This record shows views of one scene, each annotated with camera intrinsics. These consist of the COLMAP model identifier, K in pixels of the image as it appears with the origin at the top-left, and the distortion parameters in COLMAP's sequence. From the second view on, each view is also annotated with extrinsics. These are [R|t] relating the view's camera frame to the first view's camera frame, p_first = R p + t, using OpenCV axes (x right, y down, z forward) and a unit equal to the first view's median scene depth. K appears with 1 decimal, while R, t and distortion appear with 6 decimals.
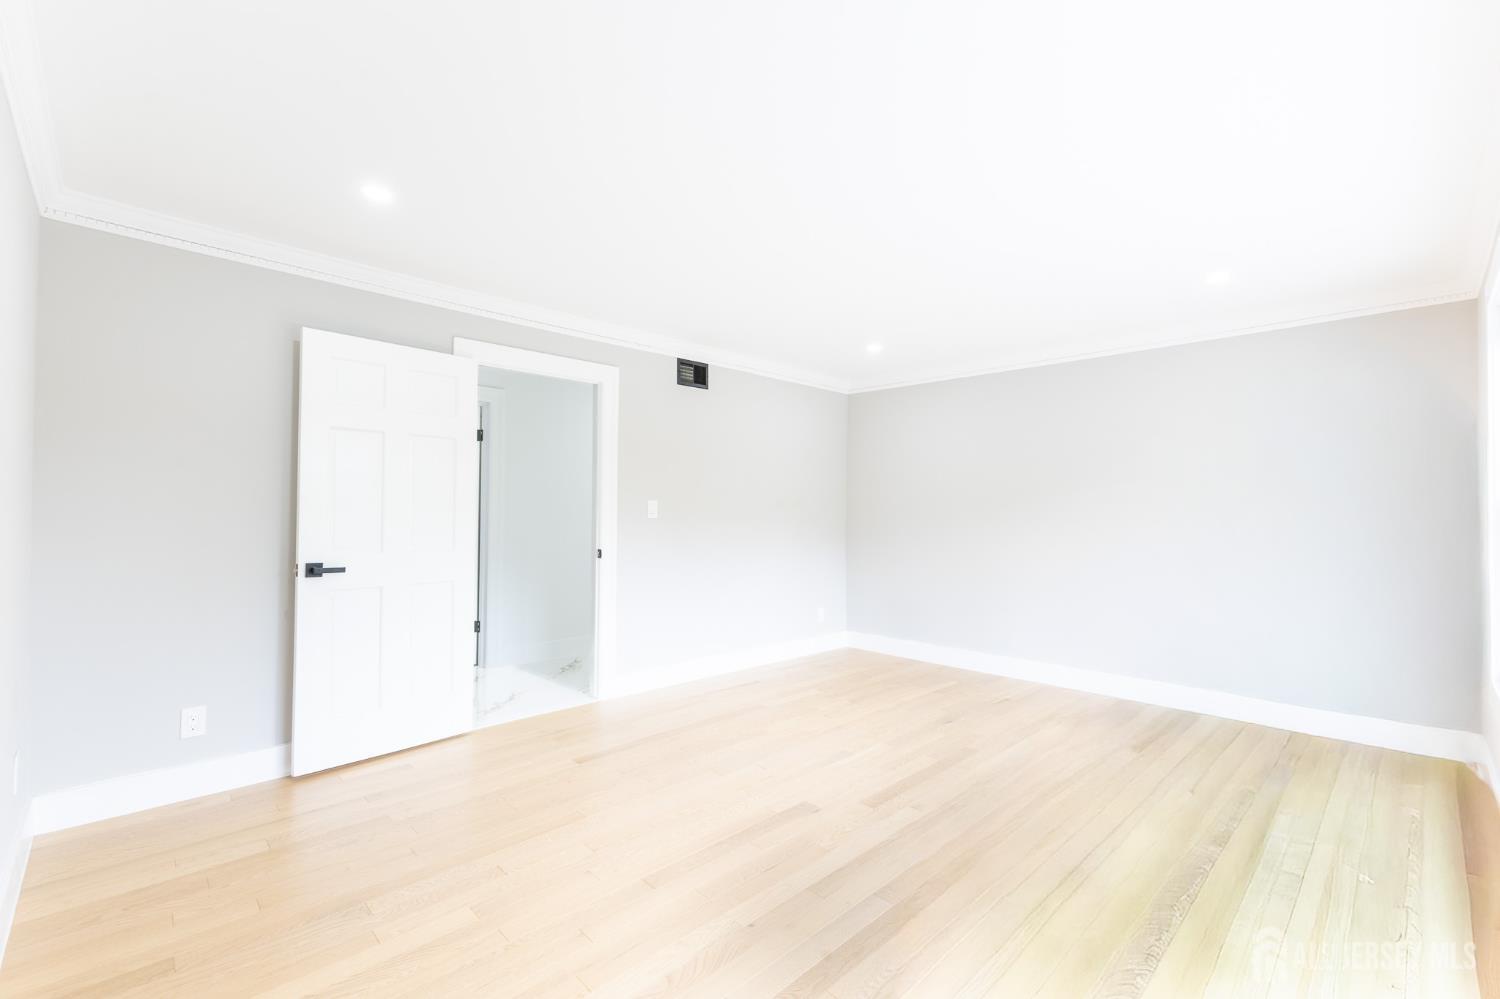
lens RADIAL K [[637.1, 0, 750.0], [0, 637.1, 499.5], [0, 0, 1]] dist [0.002292, 0.000117]
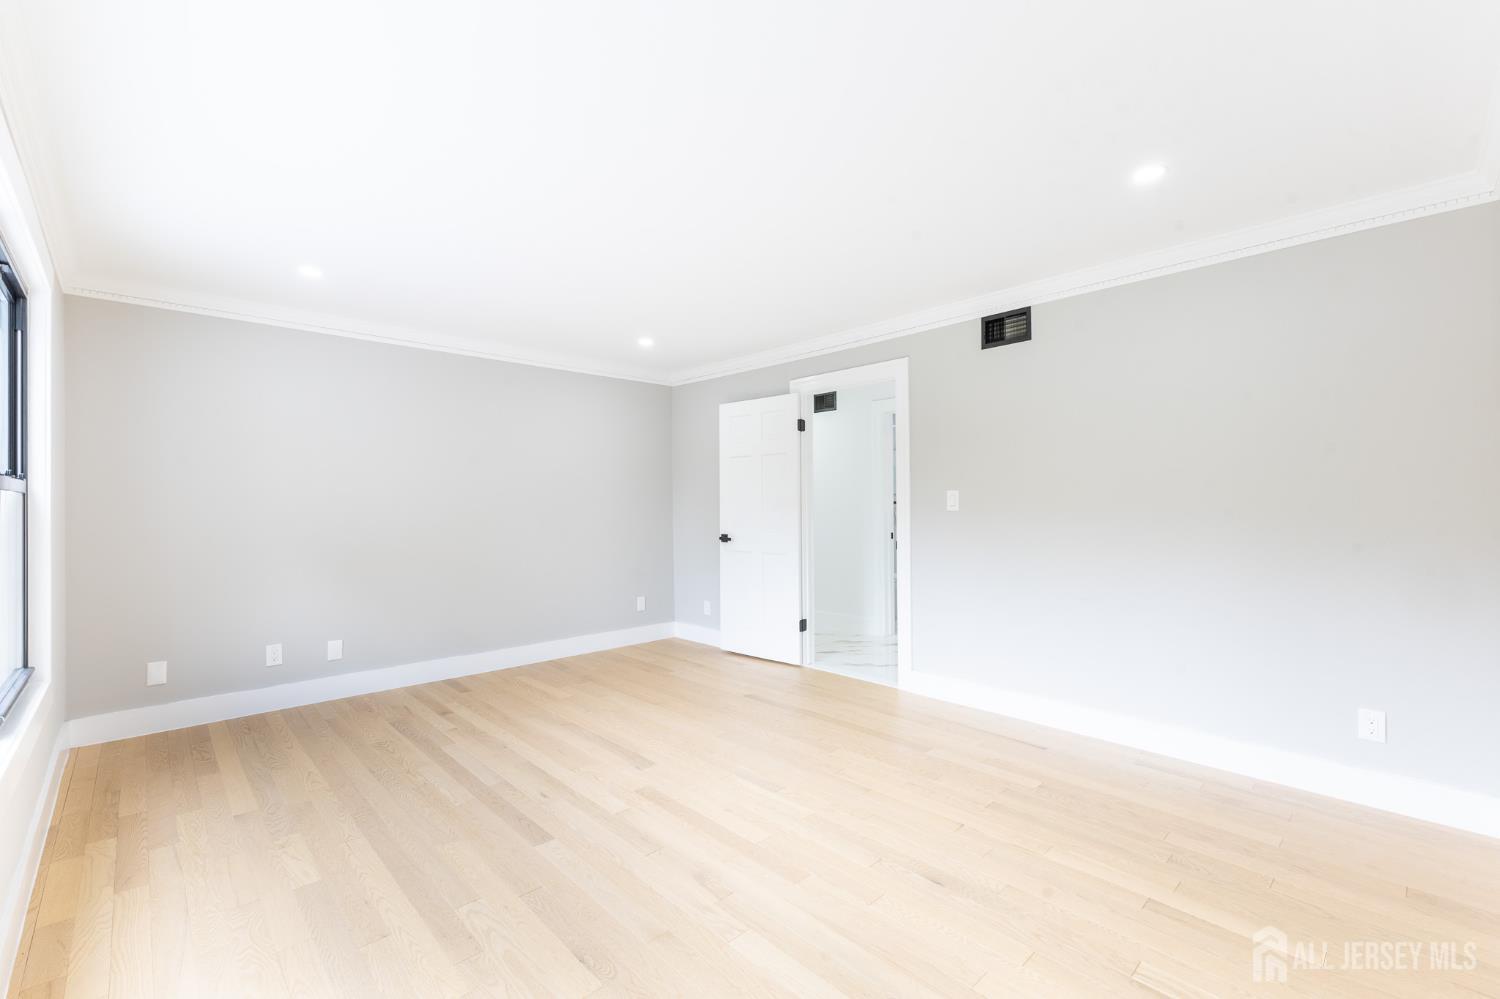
lens RADIAL K [[637.1, 0, 750.0], [0, 637.1, 499.5], [0, 0, 1]] dist [0.002292, 0.000117]
pose [[-0.004072, -0.012603, -0.999912, 0.946773], [0.025188, 0.999602, -0.012702, 0.022709], [0.999674, -0.025237, -0.003753, 0.925038]]
